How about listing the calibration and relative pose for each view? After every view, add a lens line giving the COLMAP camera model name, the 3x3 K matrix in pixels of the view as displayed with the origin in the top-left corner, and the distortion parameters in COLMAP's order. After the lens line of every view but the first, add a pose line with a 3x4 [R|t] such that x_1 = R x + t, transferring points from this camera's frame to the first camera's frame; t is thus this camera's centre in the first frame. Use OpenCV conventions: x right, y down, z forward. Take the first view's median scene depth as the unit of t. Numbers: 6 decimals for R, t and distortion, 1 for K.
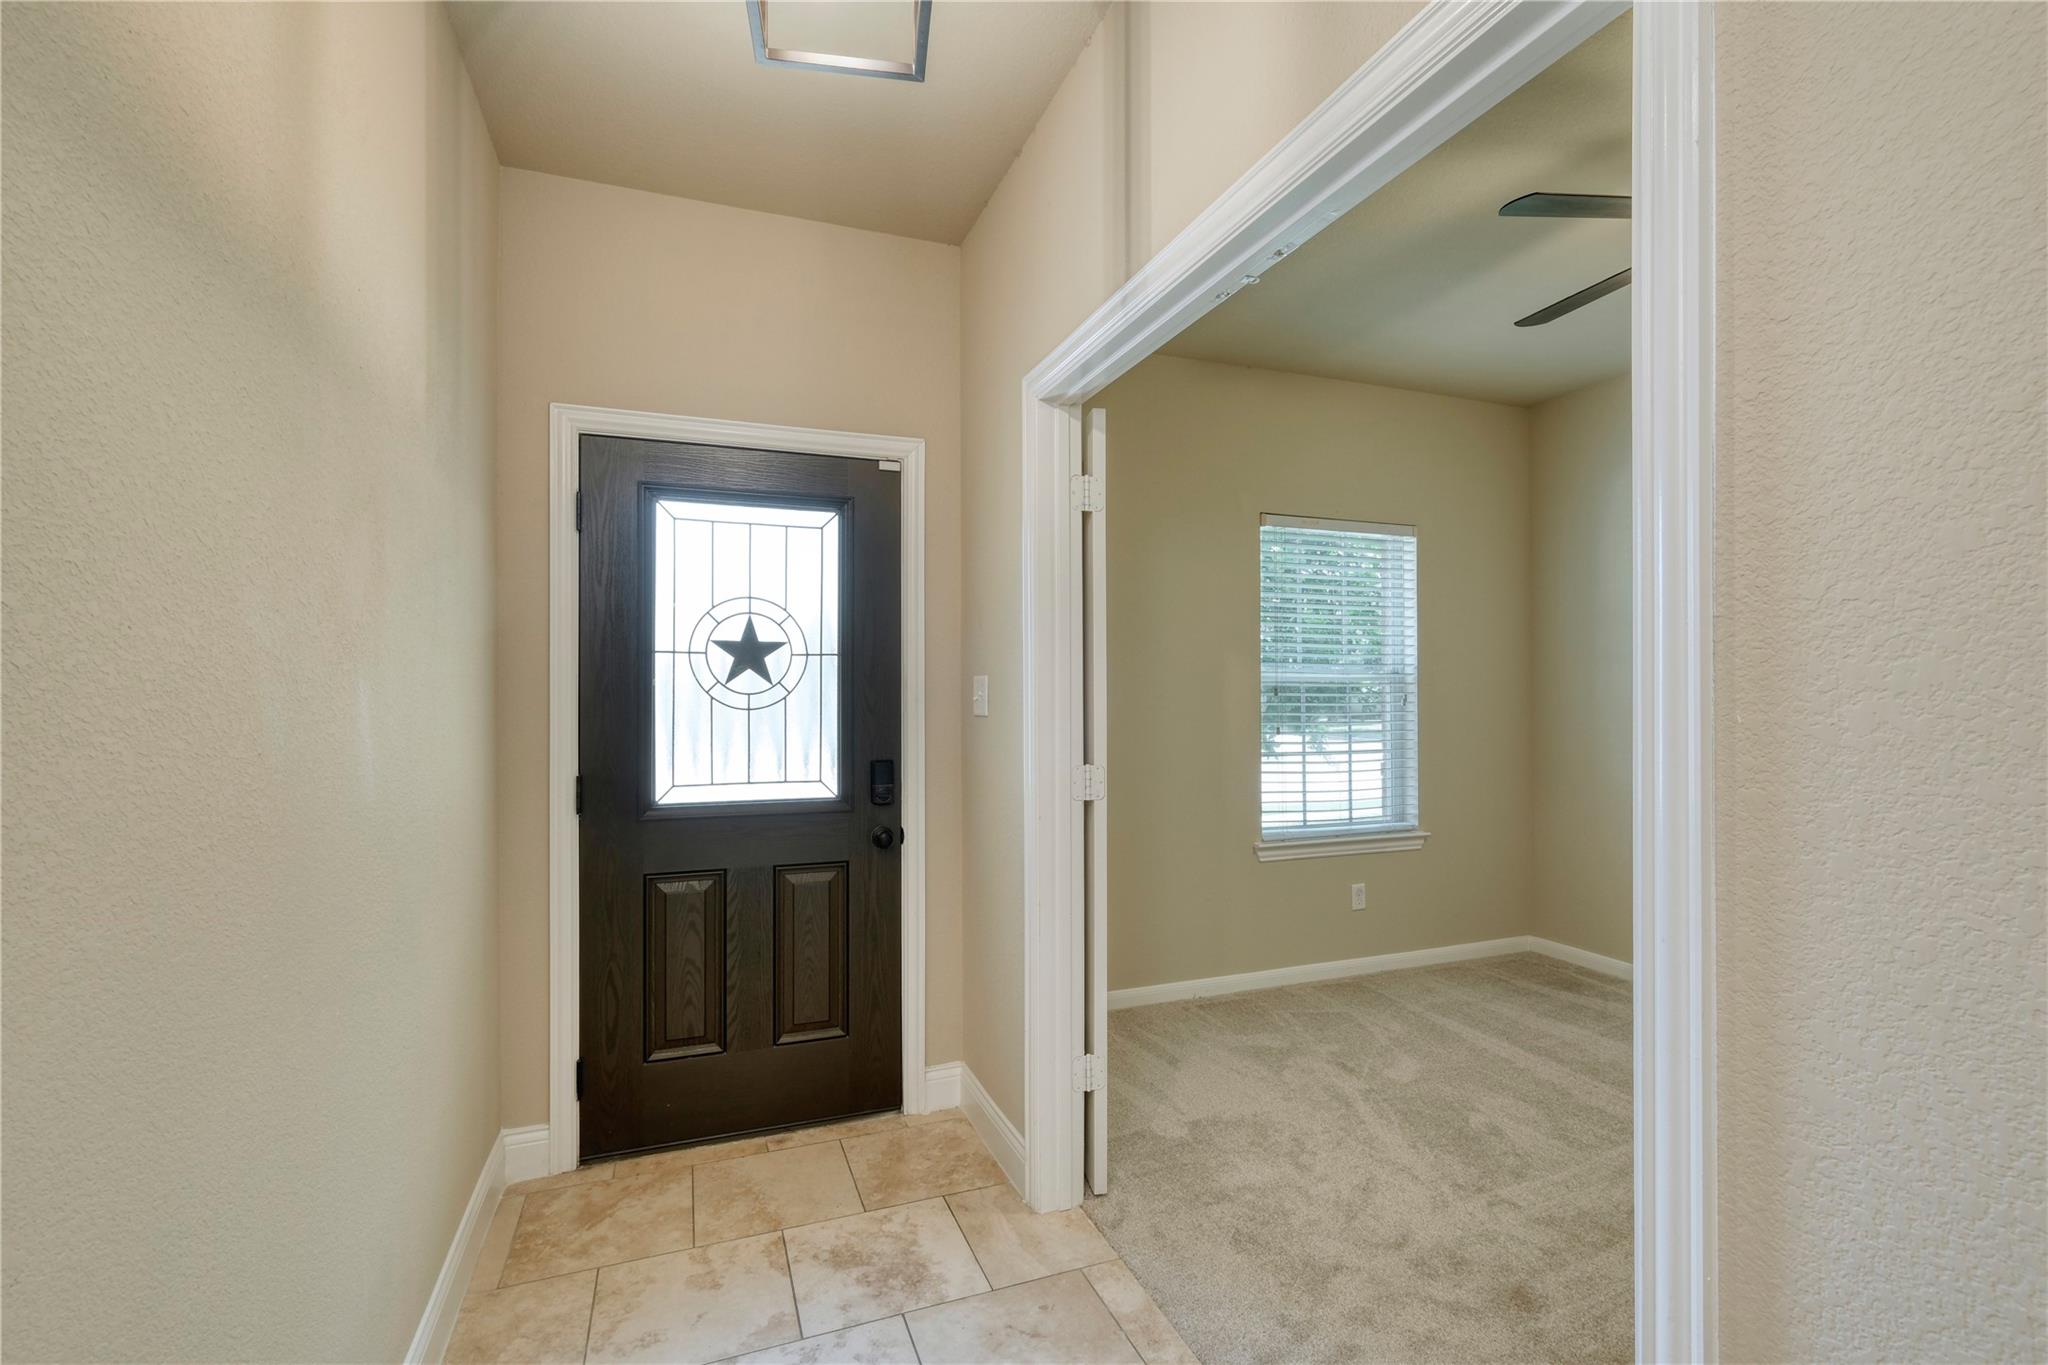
lens RADIAL K [[908.1, 0, 1036.4], [0, 908.1, 682.2], [0, 0, 1]] dist [0.004378, -0.000394]
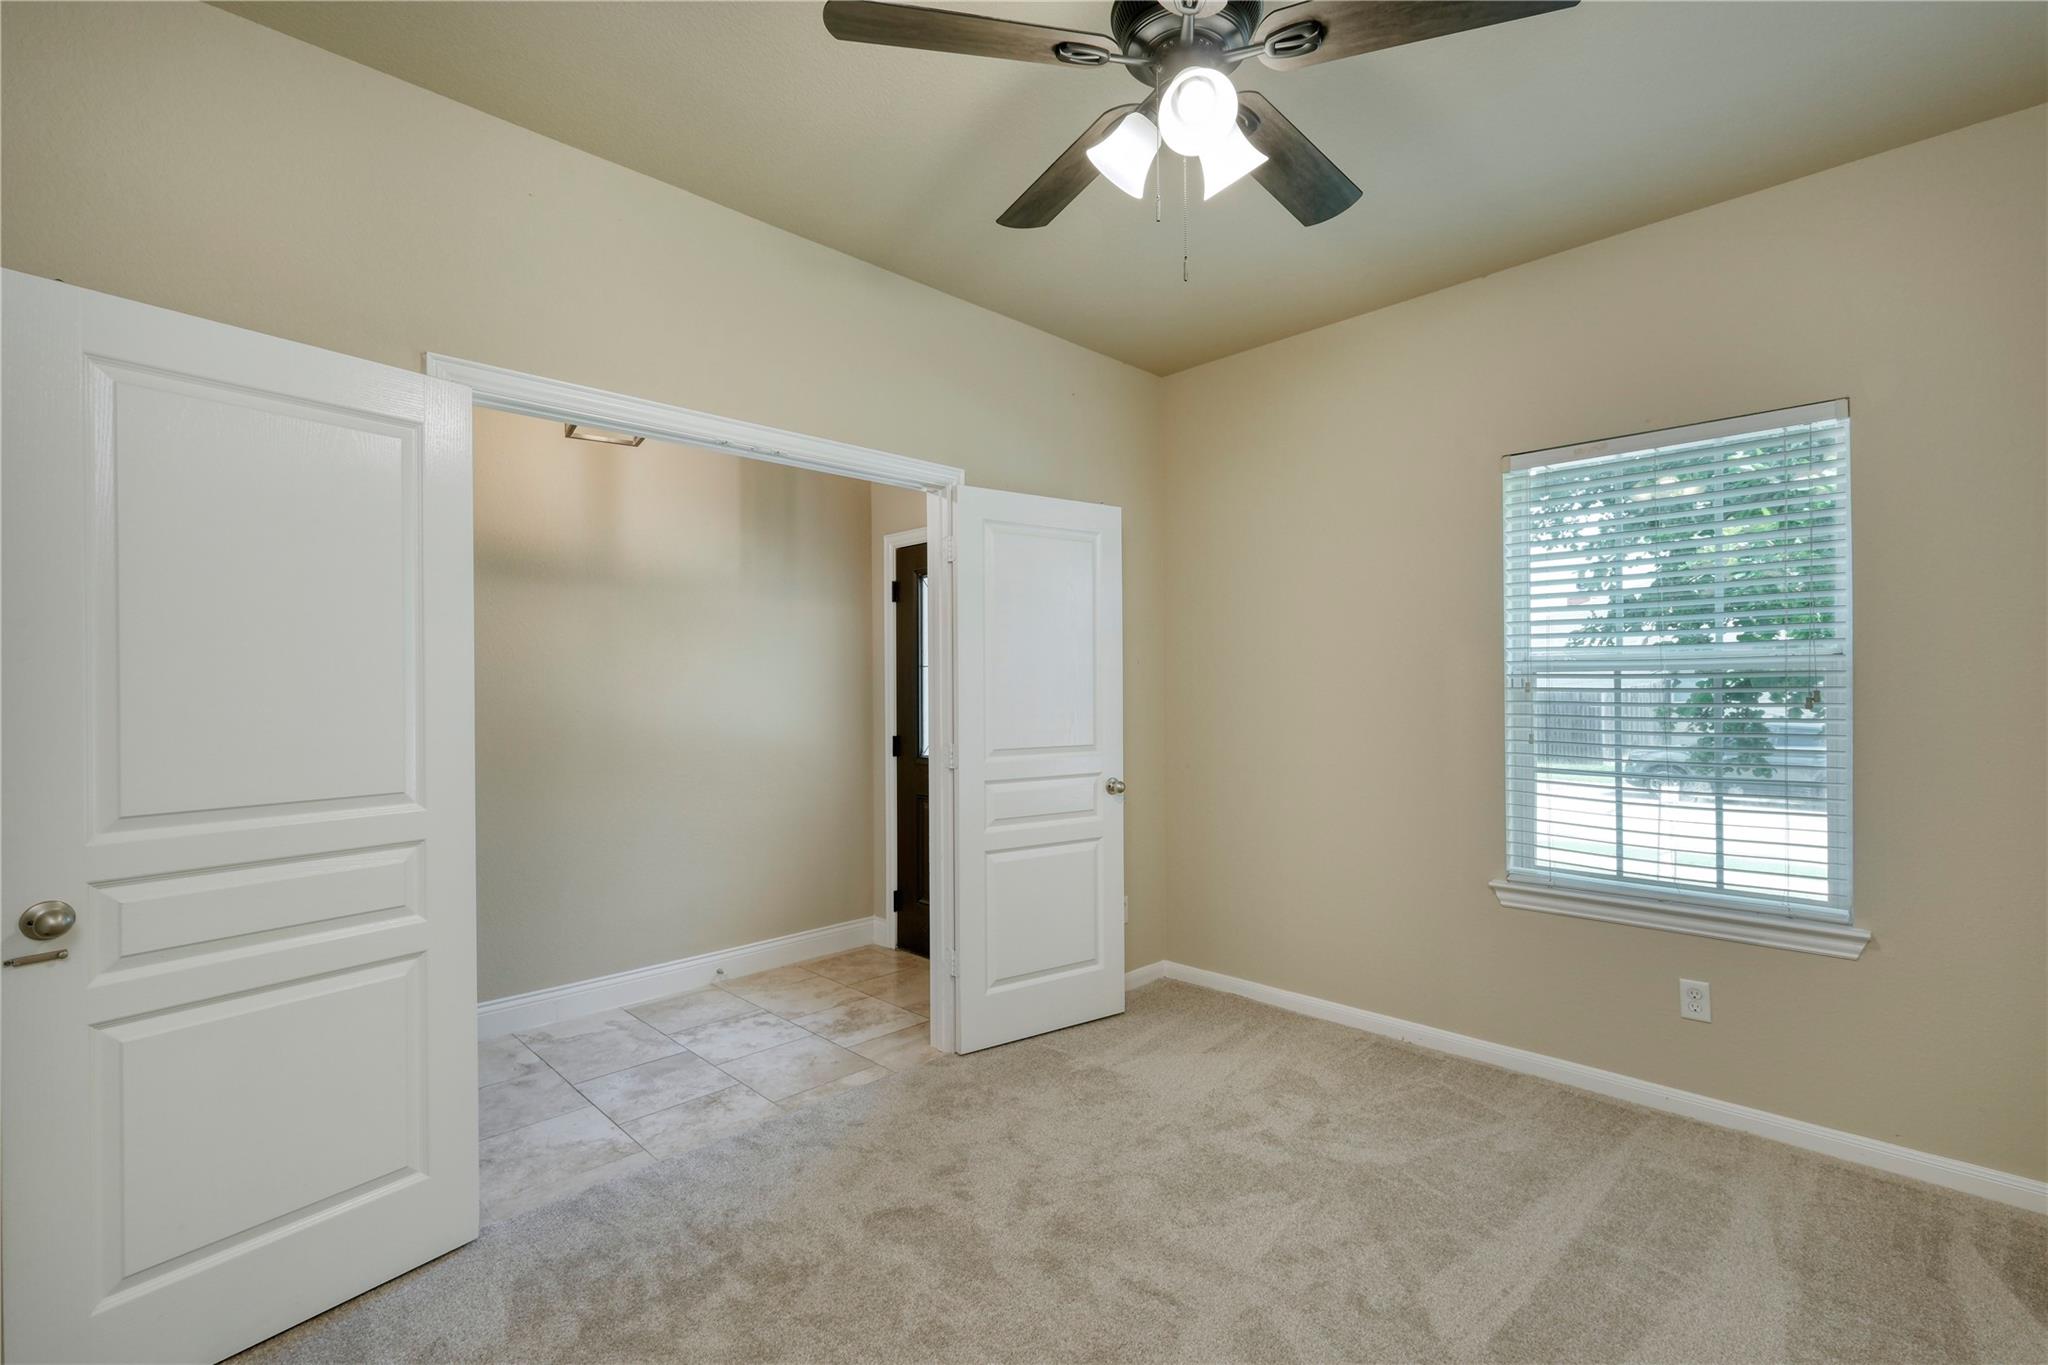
lens RADIAL K [[908.1, 0, 1042.9], [0, 908.1, 698.9], [0, 0, 1]] dist [0.004378, -0.000394]
pose [[0.408816, 0.002767, -0.912613, 0.798594], [0.011531, 0.999900, 0.008197, 0.009770], [0.912544, -0.013874, 0.408743, 0.325608]]
